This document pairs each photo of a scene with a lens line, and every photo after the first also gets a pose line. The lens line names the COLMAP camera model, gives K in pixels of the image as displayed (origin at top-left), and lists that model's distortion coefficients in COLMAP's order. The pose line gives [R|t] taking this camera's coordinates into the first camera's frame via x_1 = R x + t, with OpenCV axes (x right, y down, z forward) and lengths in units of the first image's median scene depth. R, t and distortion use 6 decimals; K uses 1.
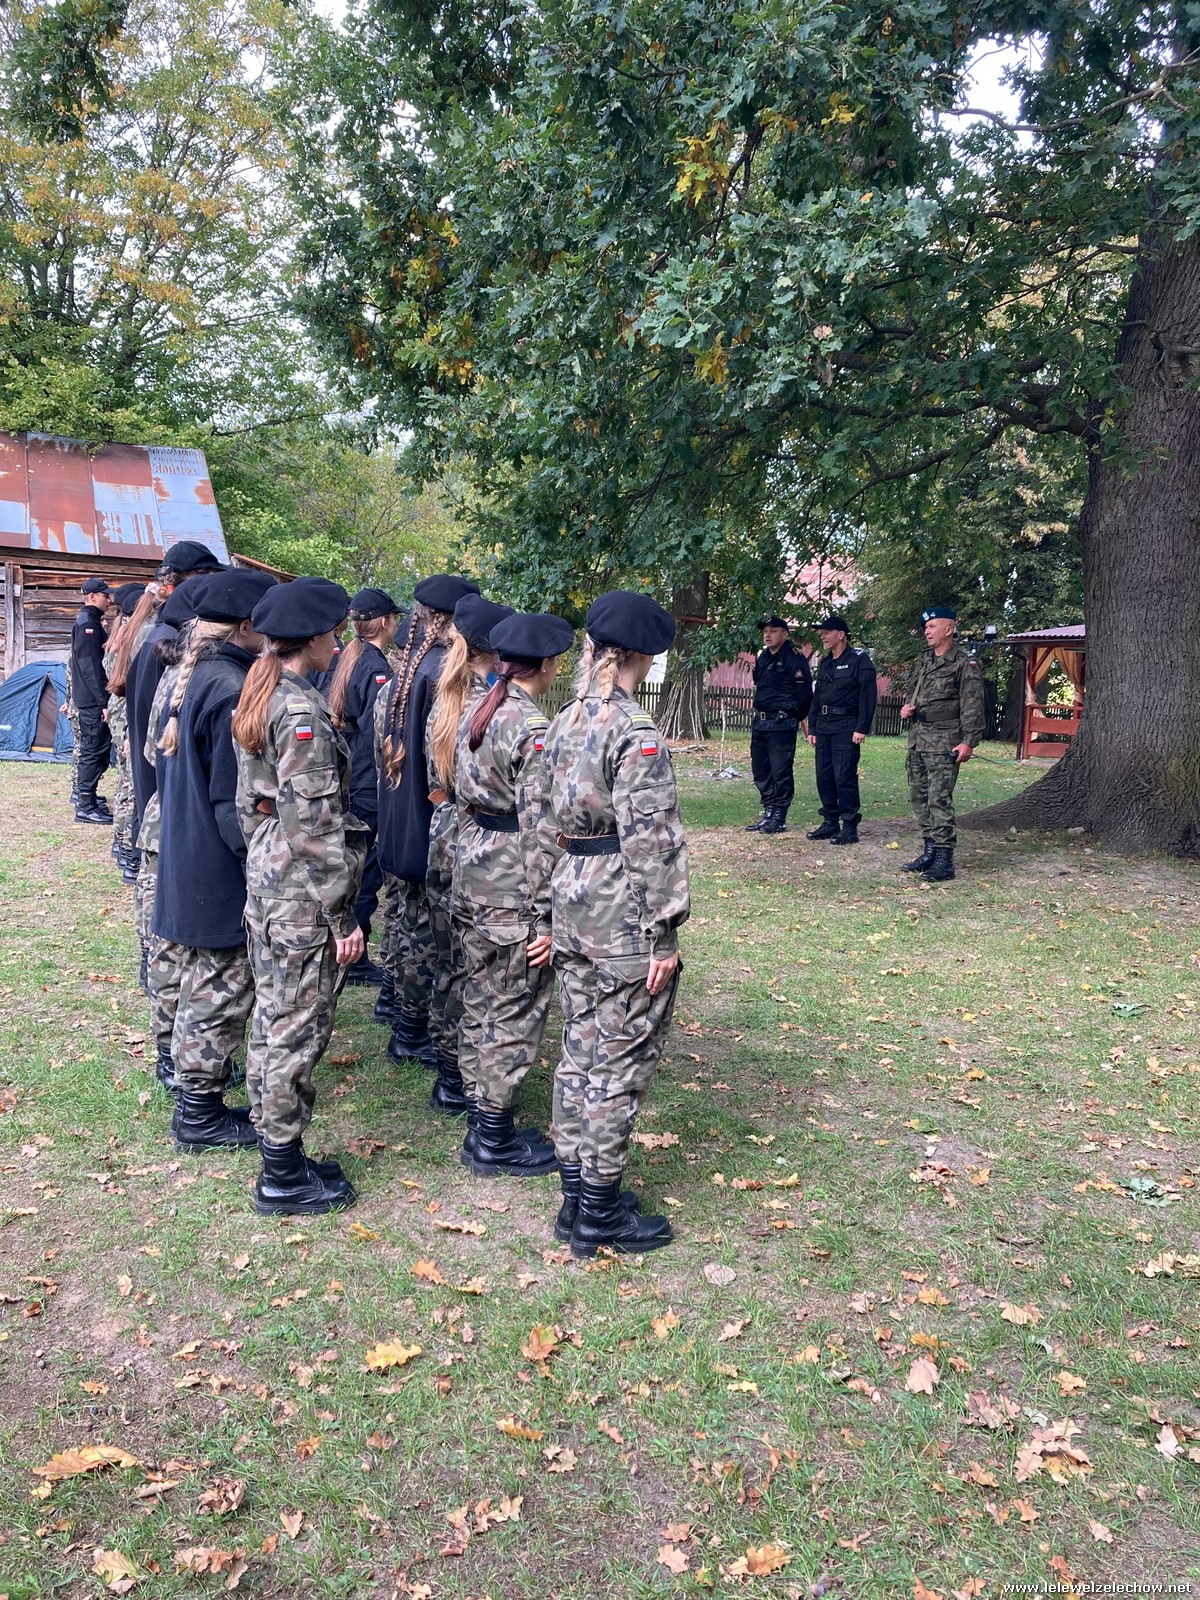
lens RADIAL K [[1293.7, 0, 565.1], [0, 1293.7, 798.0], [0, 0, 1]] dist [0.064485, -0.066129]
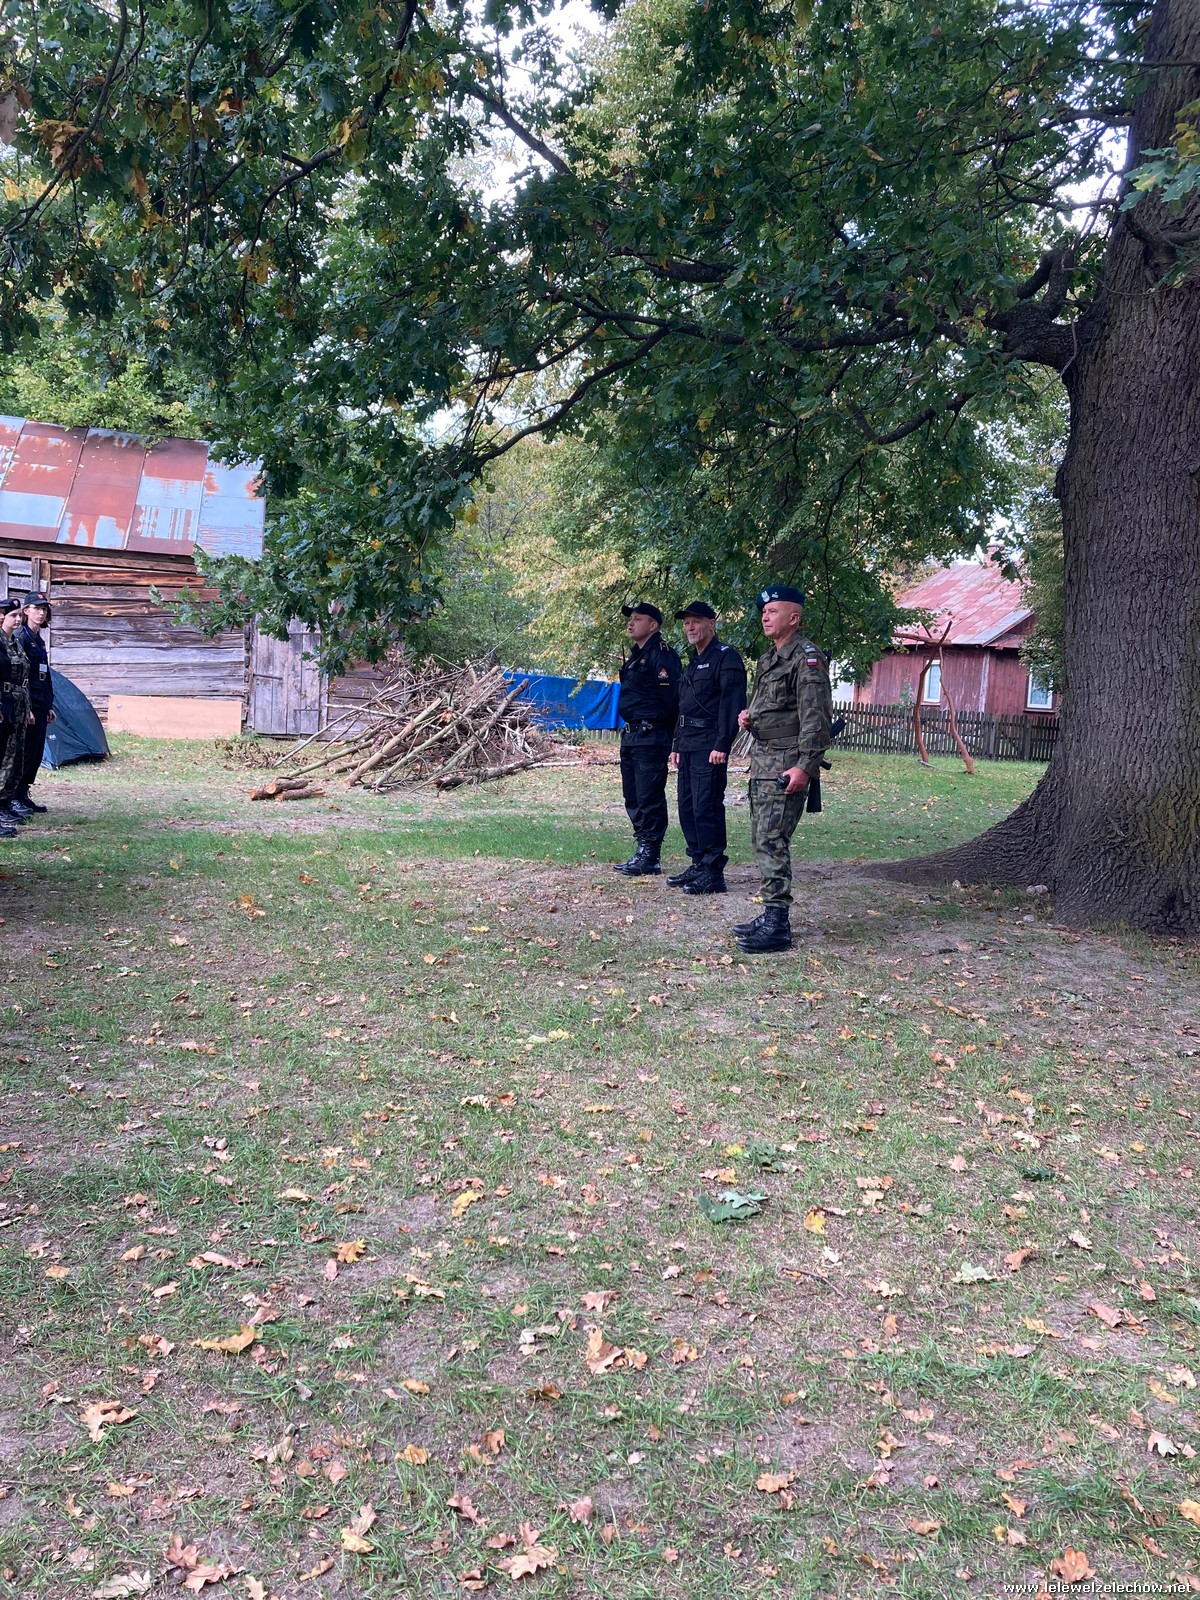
lens RADIAL K [[1293.7, 0, 565.1], [0, 1293.7, 798.0], [0, 0, 1]] dist [0.064485, -0.066129]
pose [[0.983826, 0.034372, -0.175799, 0.249764], [-0.036680, 0.999278, -0.009891, -0.010207], [0.175333, 0.016179, 0.984376, 0.205107]]
